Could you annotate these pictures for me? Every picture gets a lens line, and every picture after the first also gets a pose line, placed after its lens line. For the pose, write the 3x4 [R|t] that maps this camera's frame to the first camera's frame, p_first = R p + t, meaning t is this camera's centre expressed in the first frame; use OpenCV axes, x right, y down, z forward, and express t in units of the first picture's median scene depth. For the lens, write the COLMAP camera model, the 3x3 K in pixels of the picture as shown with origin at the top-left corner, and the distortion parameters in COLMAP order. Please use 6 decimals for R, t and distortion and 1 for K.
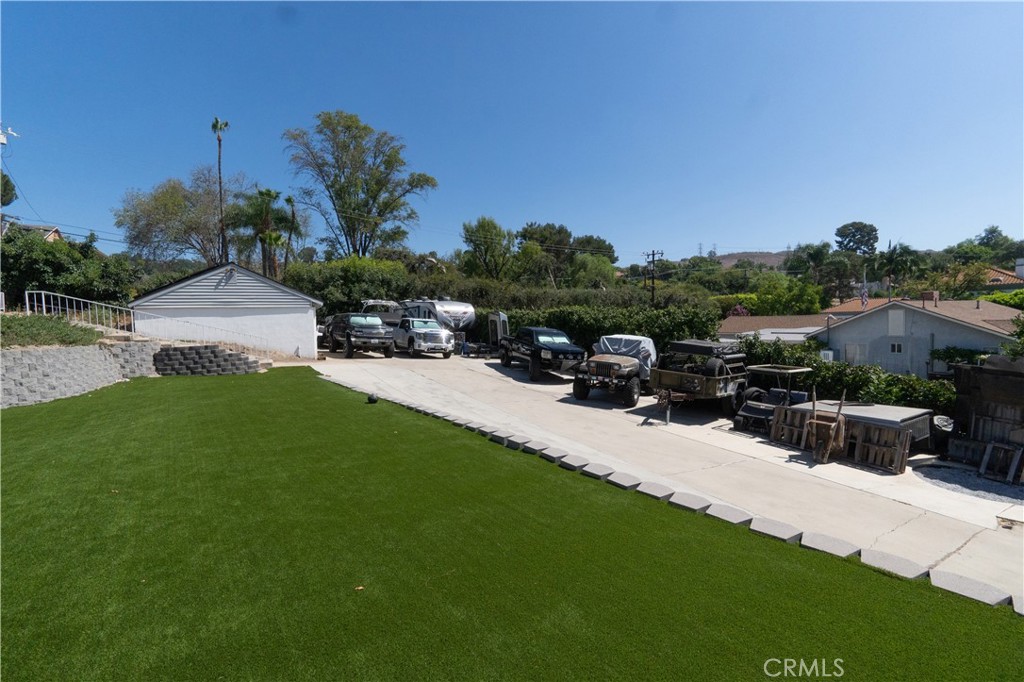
lens RADIAL K [[466.7, 0, 512.0], [0, 466.7, 341.0], [0, 0, 1]] dist [-0.000029, -0.000103]
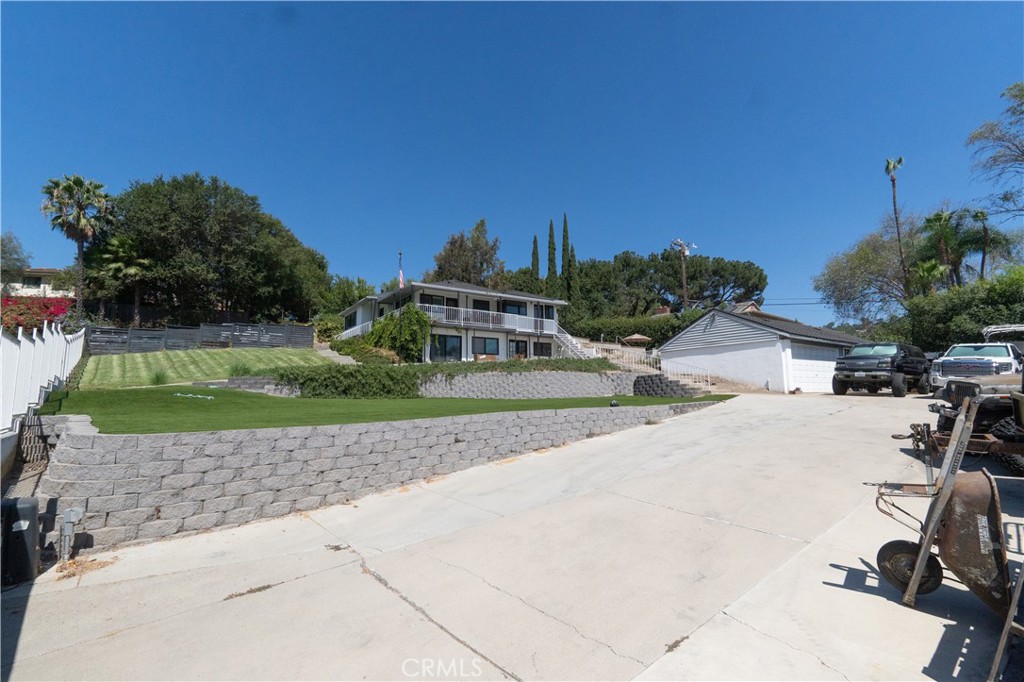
lens RADIAL K [[466.7, 0, 512.0], [0, 466.7, 341.0], [0, 0, 1]] dist [-0.000029, -0.000103]
pose [[0.166859, -0.094721, -0.981420, 0.449920], [-0.029910, 0.994430, -0.101062, 0.047245], [0.985527, 0.046218, 0.163097, 0.283640]]
